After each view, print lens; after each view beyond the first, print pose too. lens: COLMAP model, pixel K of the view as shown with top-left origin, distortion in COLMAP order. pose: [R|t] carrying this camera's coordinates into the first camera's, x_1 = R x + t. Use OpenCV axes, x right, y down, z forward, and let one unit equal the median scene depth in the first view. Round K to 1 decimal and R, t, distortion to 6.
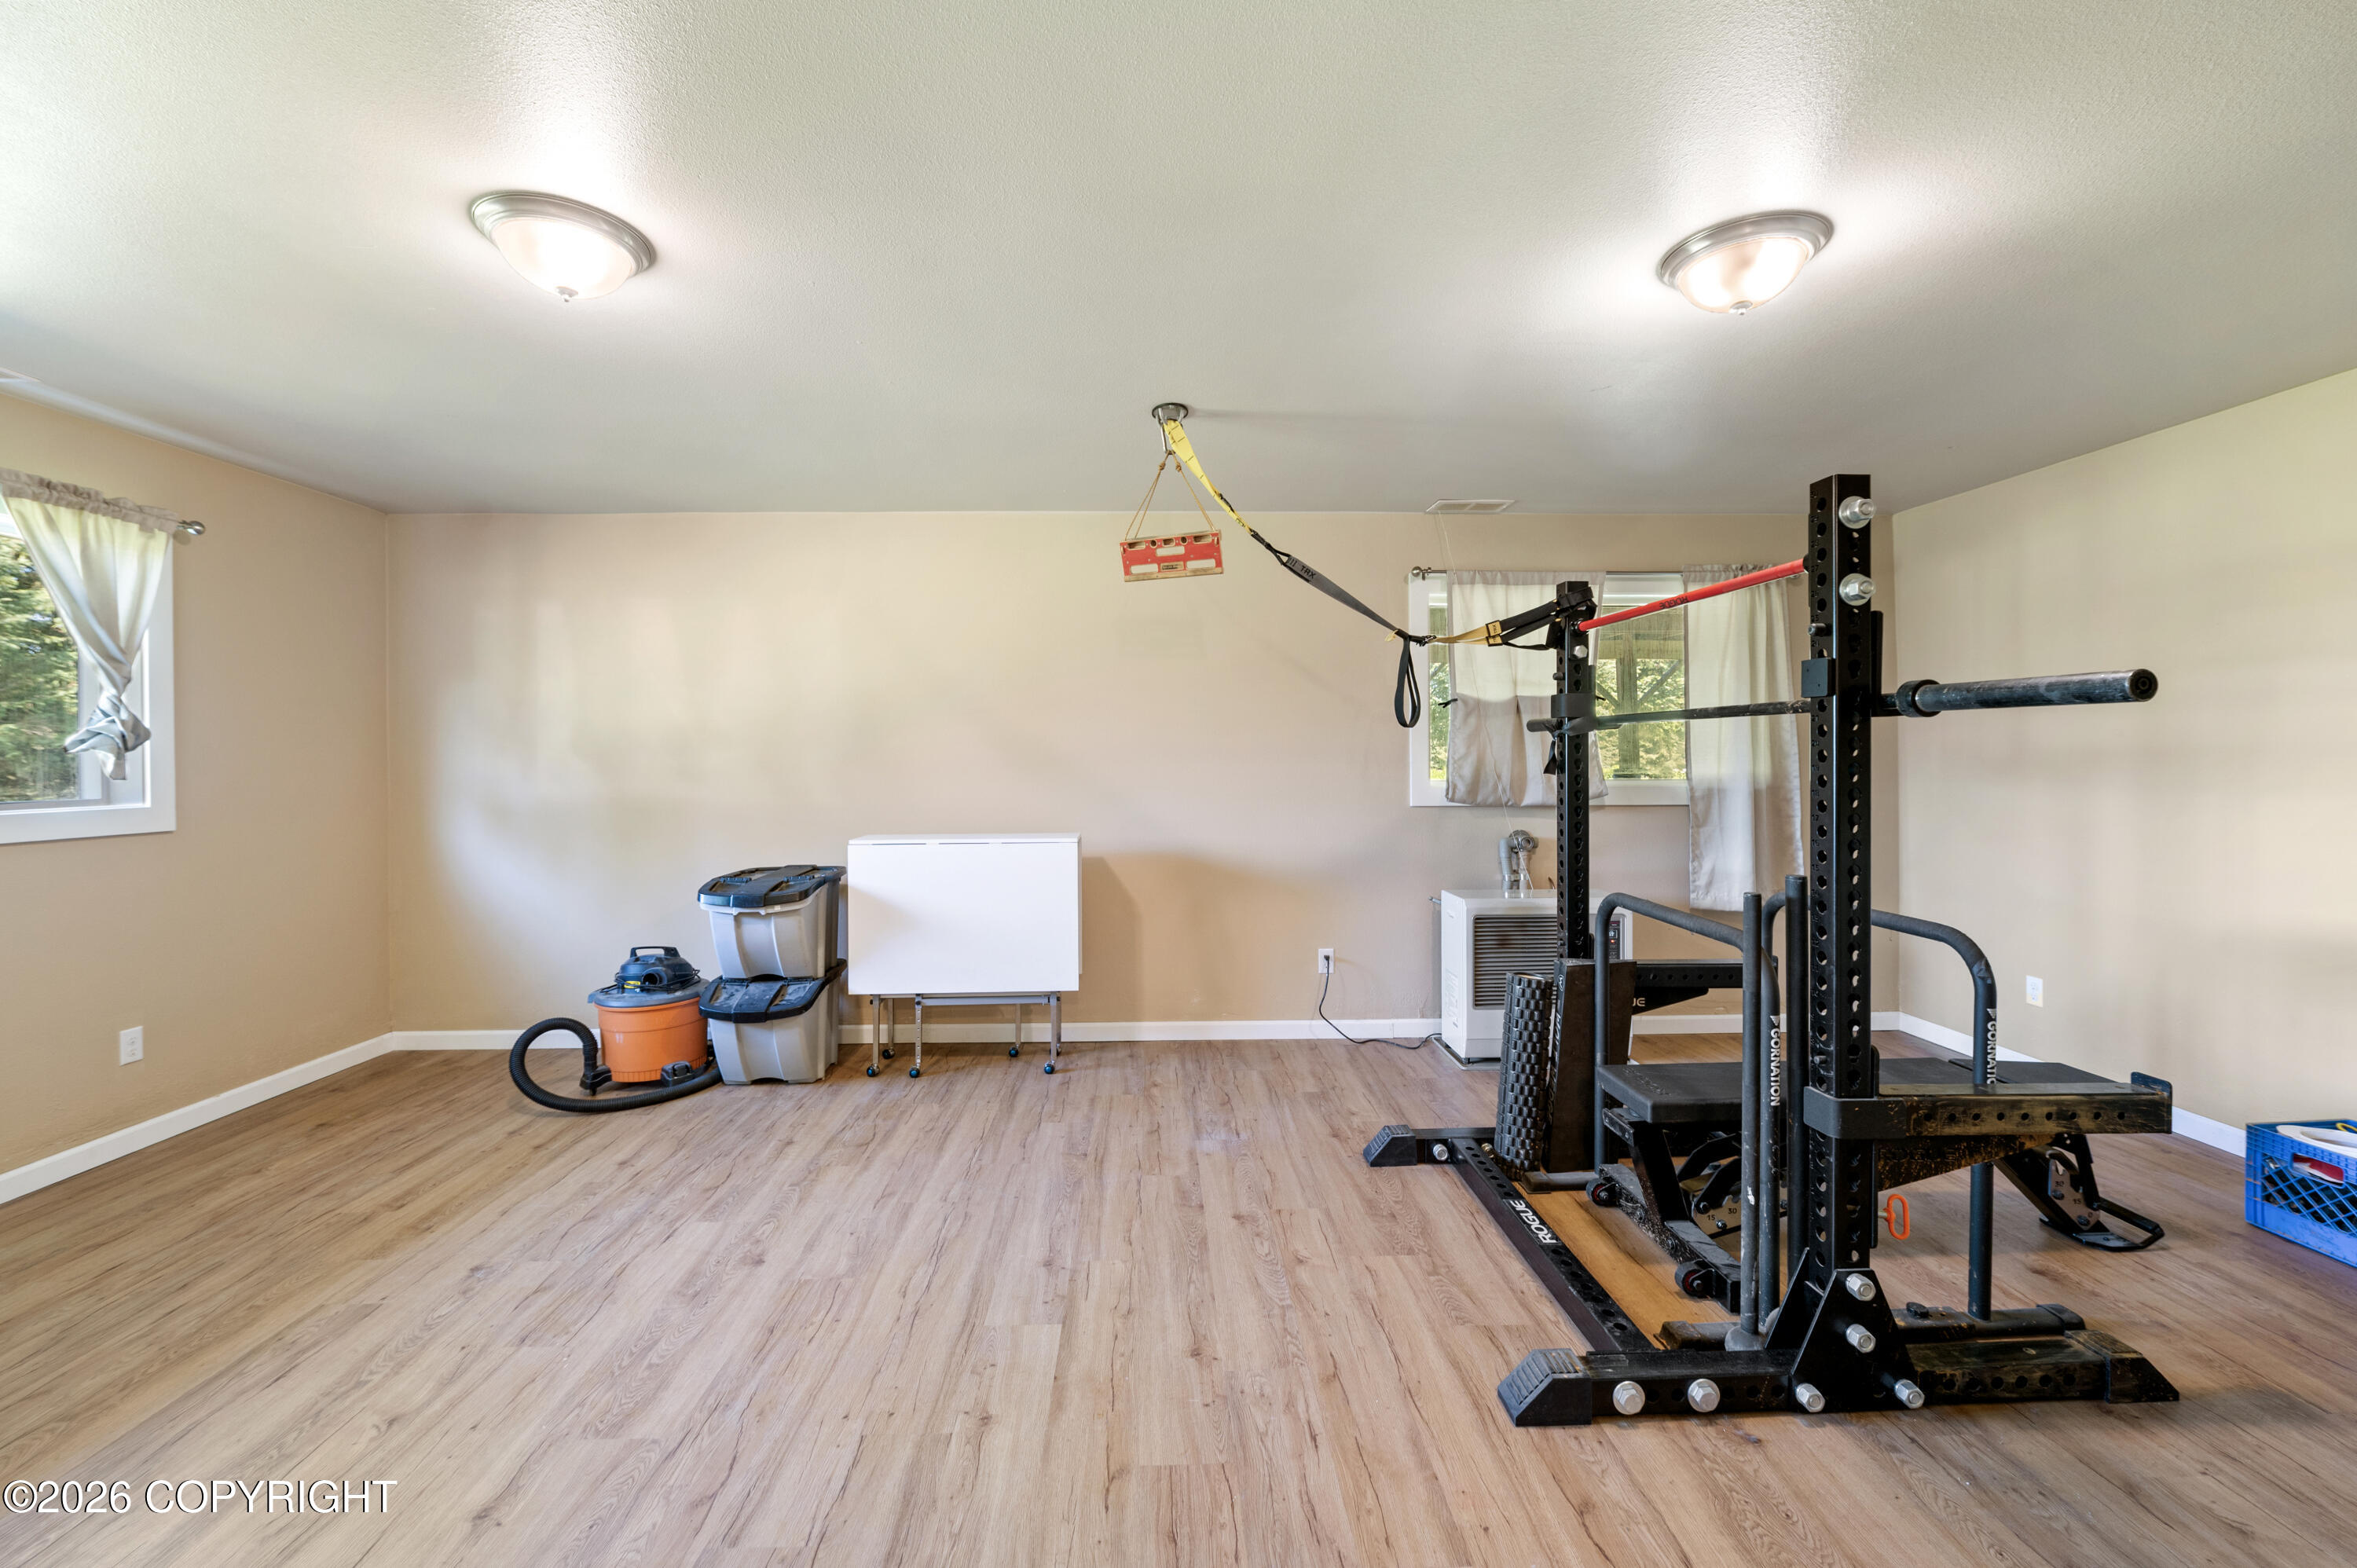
lens RADIAL K [[947.2, 0, 1166.4], [0, 947.2, 752.7], [0, 0, 1]] dist [-0.005956, -0.001134]
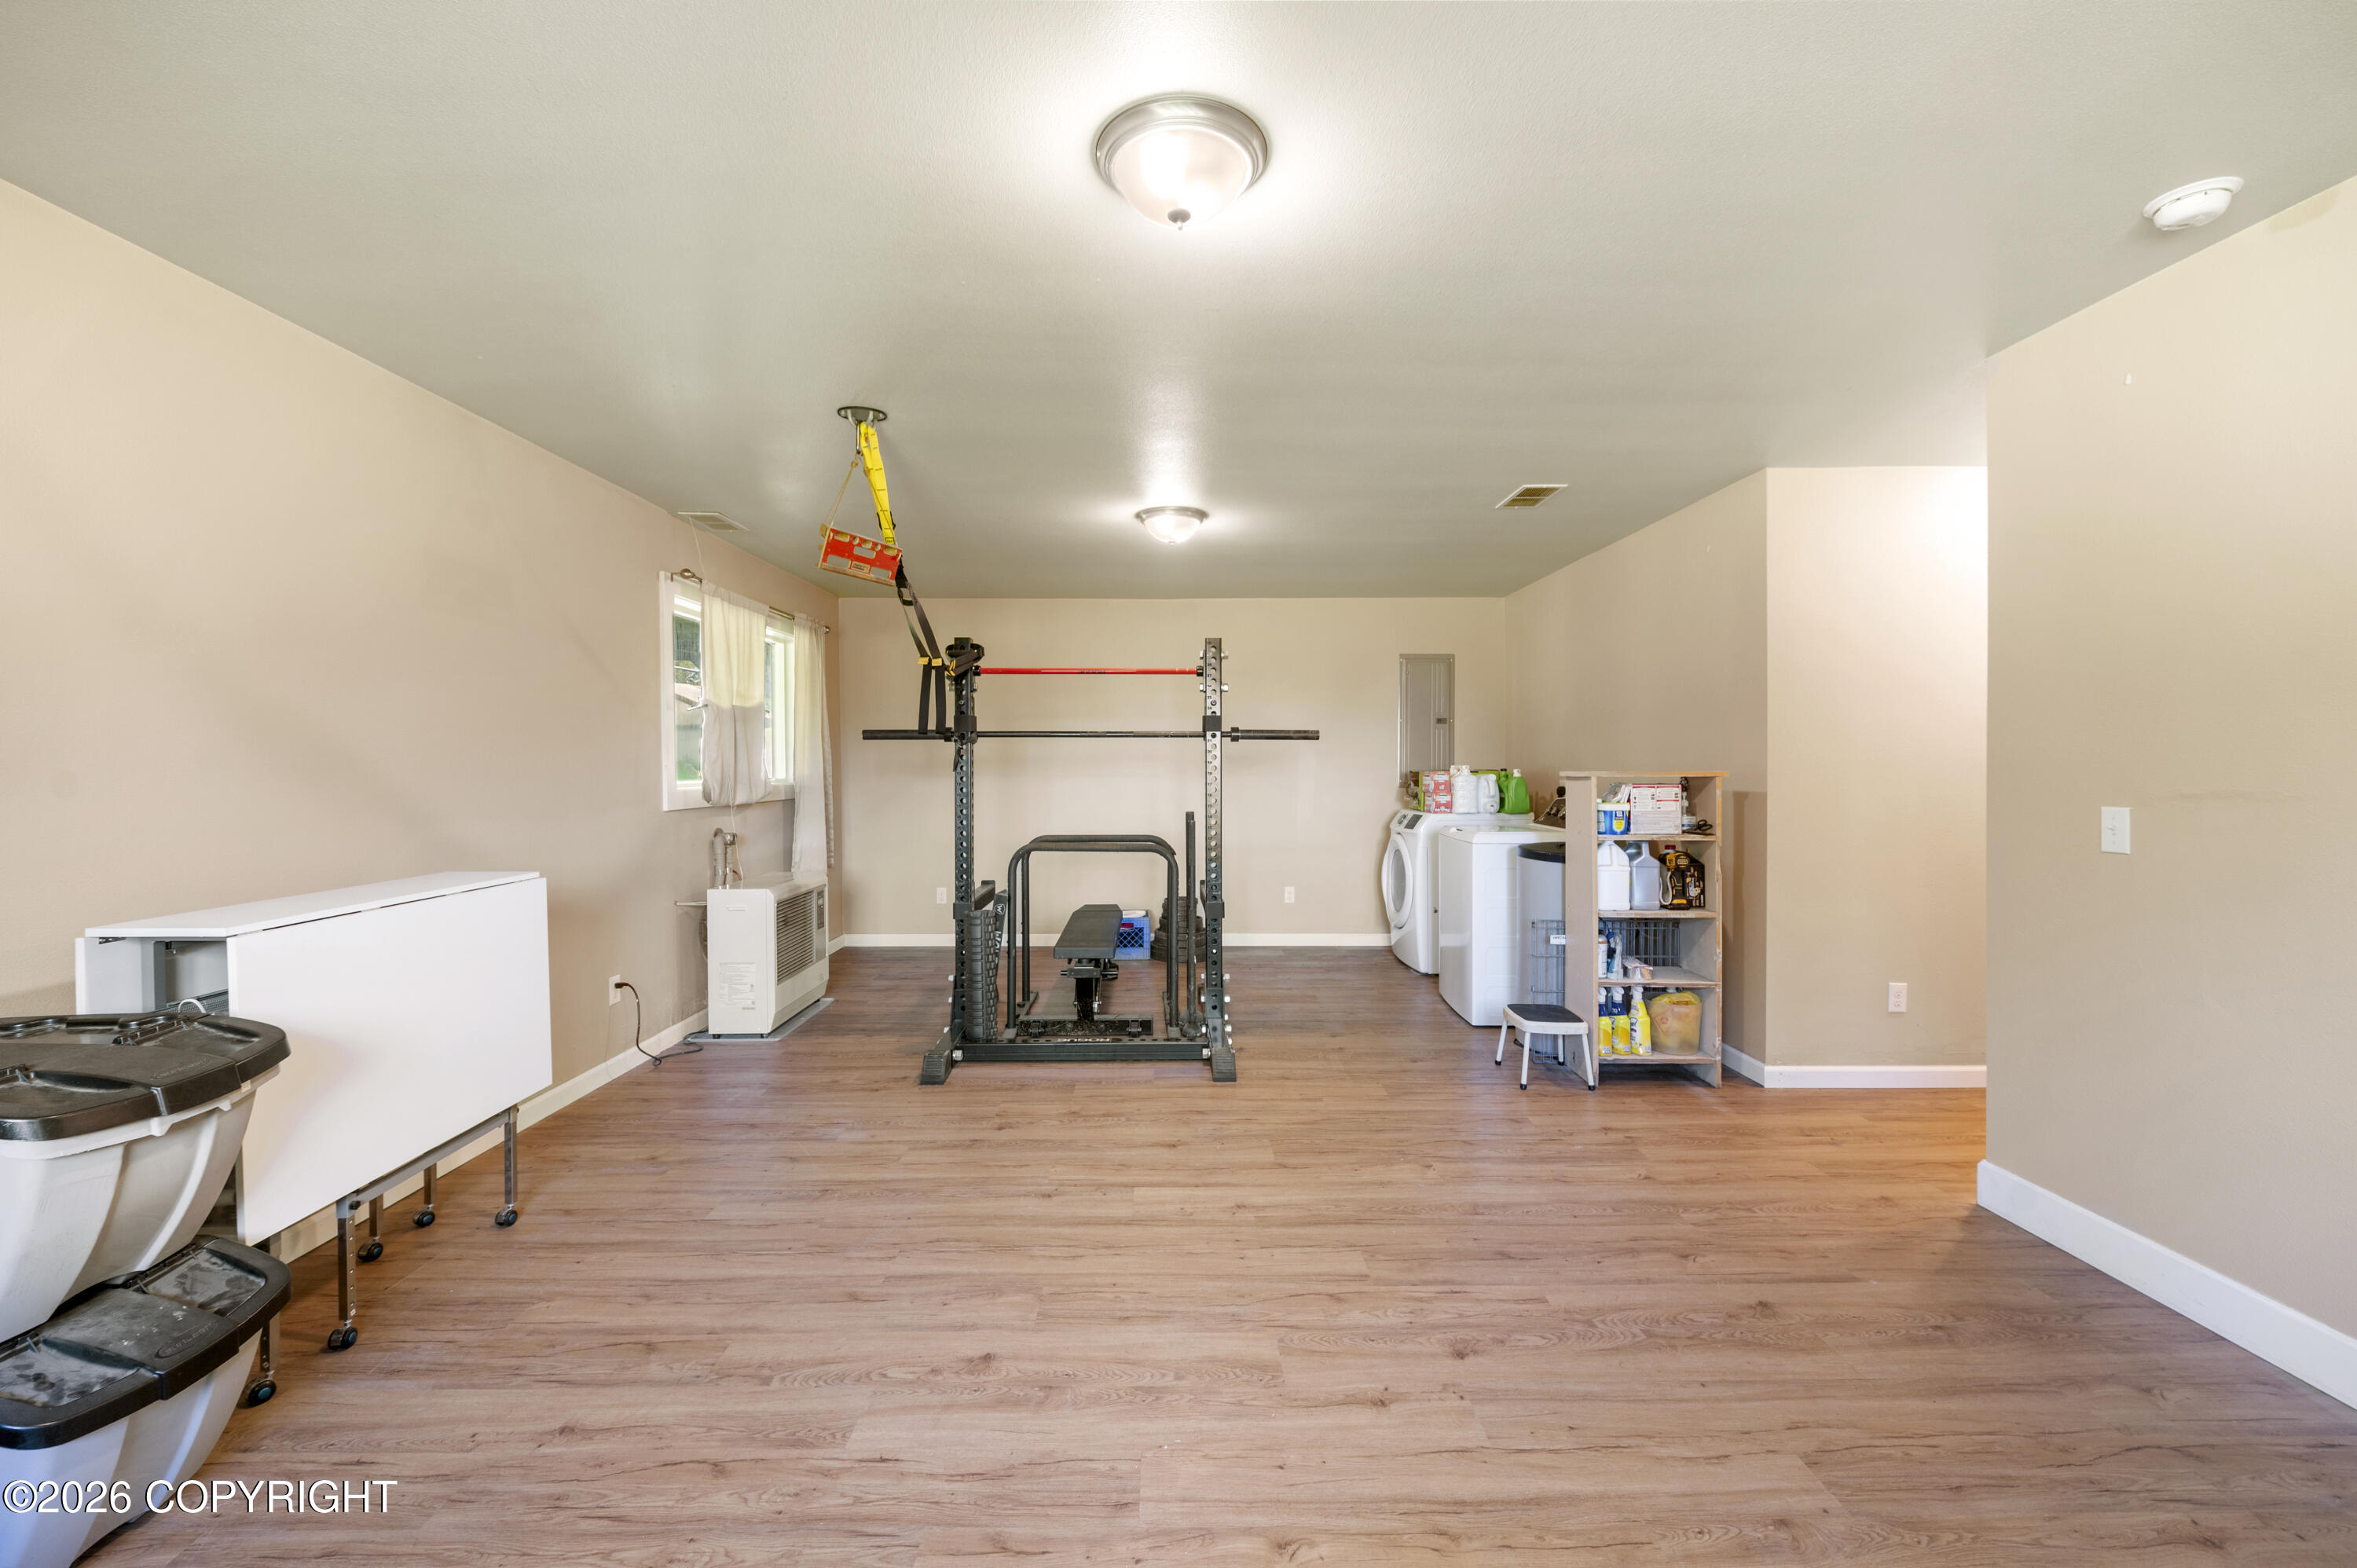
lens RADIAL K [[947.2, 0, 1174.1], [0, 947.2, 767.0], [0, 0, 1]] dist [-0.005956, -0.001134]
pose [[0.013246, -0.001075, 0.999912, -0.836155], [0.001125, 0.999999, 0.001060, 0.012968], [-0.999912, 0.001111, 0.013248, 0.547206]]
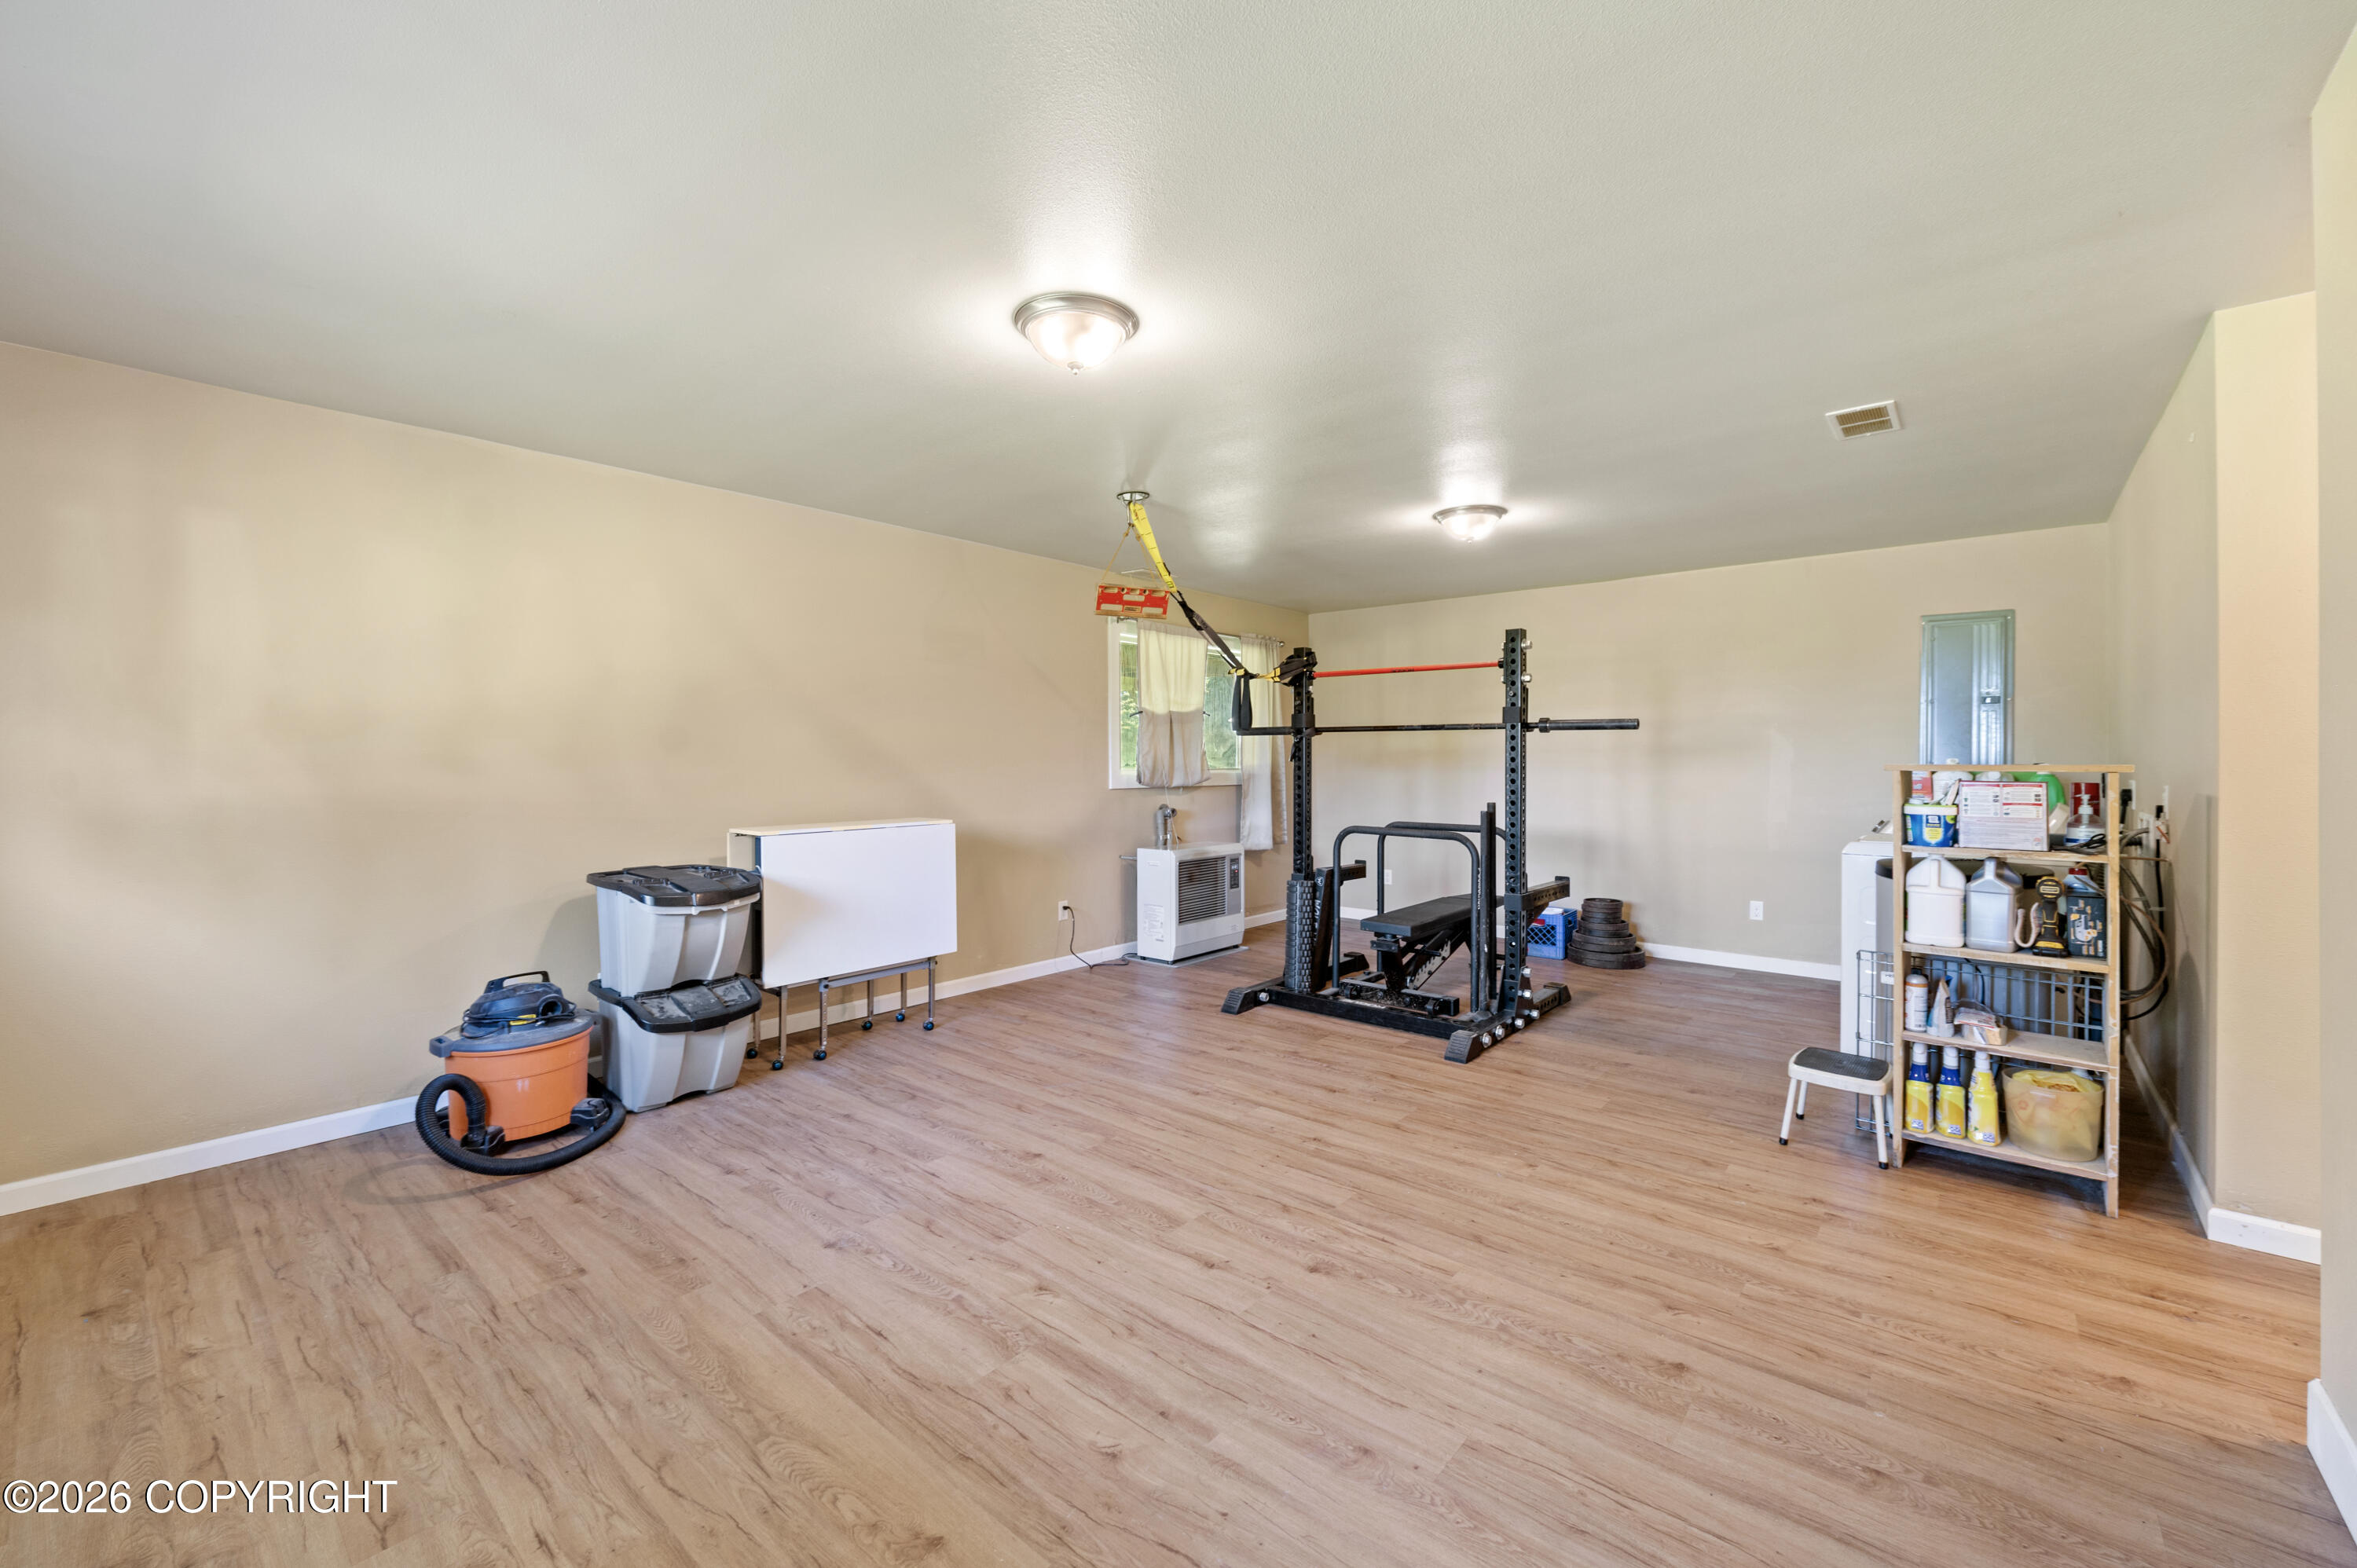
lens RADIAL K [[947.2, 0, 1168.0], [0, 947.2, 759.8], [0, 0, 1]] dist [-0.005956, -0.001134]
pose [[0.670857, 0.004199, 0.741574, -0.815275], [-0.004252, 0.999989, -0.001816, 0.019540], [-0.741574, -0.001935, 0.670868, 0.036579]]
